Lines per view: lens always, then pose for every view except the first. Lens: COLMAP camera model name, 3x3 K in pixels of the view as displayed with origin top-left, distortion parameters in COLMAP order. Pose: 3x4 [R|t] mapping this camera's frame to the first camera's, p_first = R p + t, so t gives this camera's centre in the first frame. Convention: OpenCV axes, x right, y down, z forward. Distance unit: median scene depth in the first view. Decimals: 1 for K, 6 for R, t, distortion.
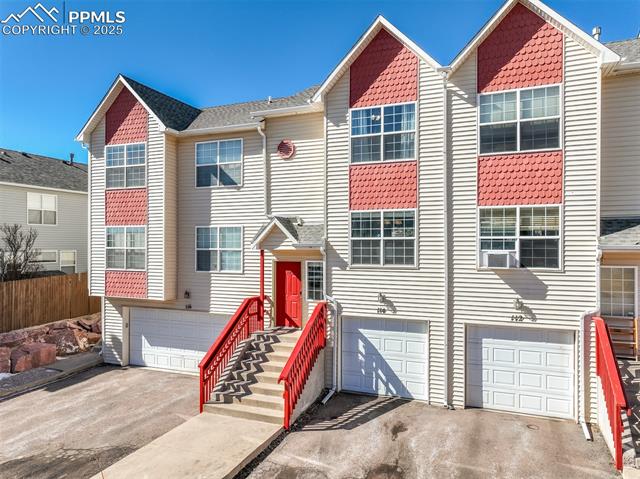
lens RADIAL K [[452.2, 0, 318.6], [0, 452.2, 245.1], [0, 0, 1]] dist [0.006278, 0.004732]
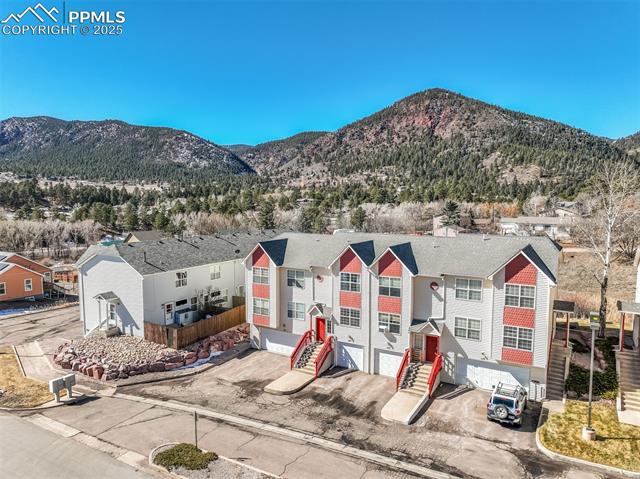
lens RADIAL K [[452.2, 0, 318.6], [0, 452.2, 245.1], [0, 0, 1]] dist [0.006278, 0.004732]
pose [[0.988002, 0.015564, -0.153652, 0.384349], [0.000377, 0.994663, 0.103173, -0.787766], [0.154438, -0.101993, 0.982724, -1.894176]]
